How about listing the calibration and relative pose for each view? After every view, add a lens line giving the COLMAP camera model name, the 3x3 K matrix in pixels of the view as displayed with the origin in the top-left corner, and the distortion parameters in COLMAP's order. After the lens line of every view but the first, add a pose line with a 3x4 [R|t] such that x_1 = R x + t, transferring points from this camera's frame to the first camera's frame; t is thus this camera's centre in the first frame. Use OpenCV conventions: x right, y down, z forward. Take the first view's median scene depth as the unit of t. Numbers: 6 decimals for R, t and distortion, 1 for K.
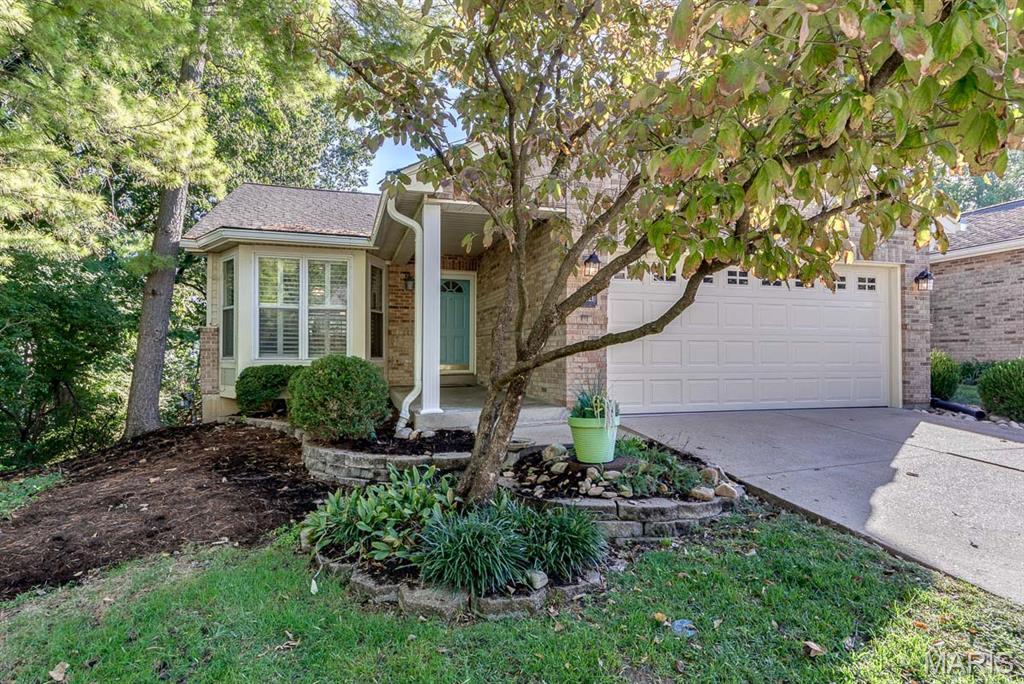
lens RADIAL K [[390.4, 0, 509.1], [0, 390.4, 342.0], [0, 0, 1]] dist [0.001116, 0.000194]
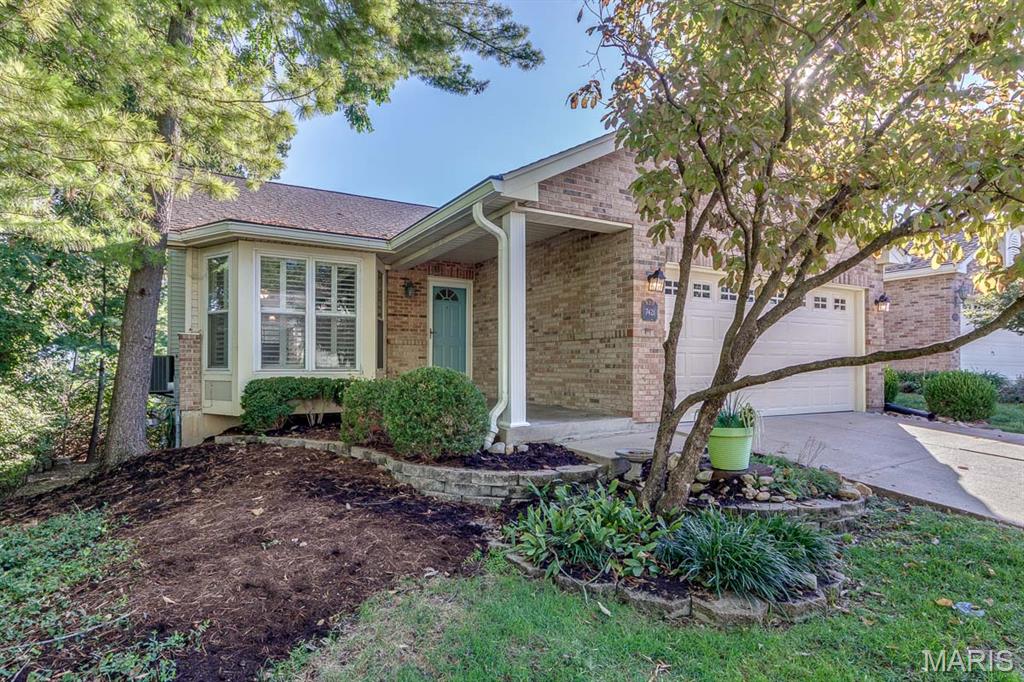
lens RADIAL K [[396.2, 0, 479.5], [0, 396.2, 354.3], [0, 0, 1]] dist [0.000982, -0.000154]
pose [[0.985740, 0.005848, 0.168174, -0.422049], [-0.007230, 0.999945, 0.007602, -0.004902], [-0.168120, -0.008709, 0.985728, 0.037770]]
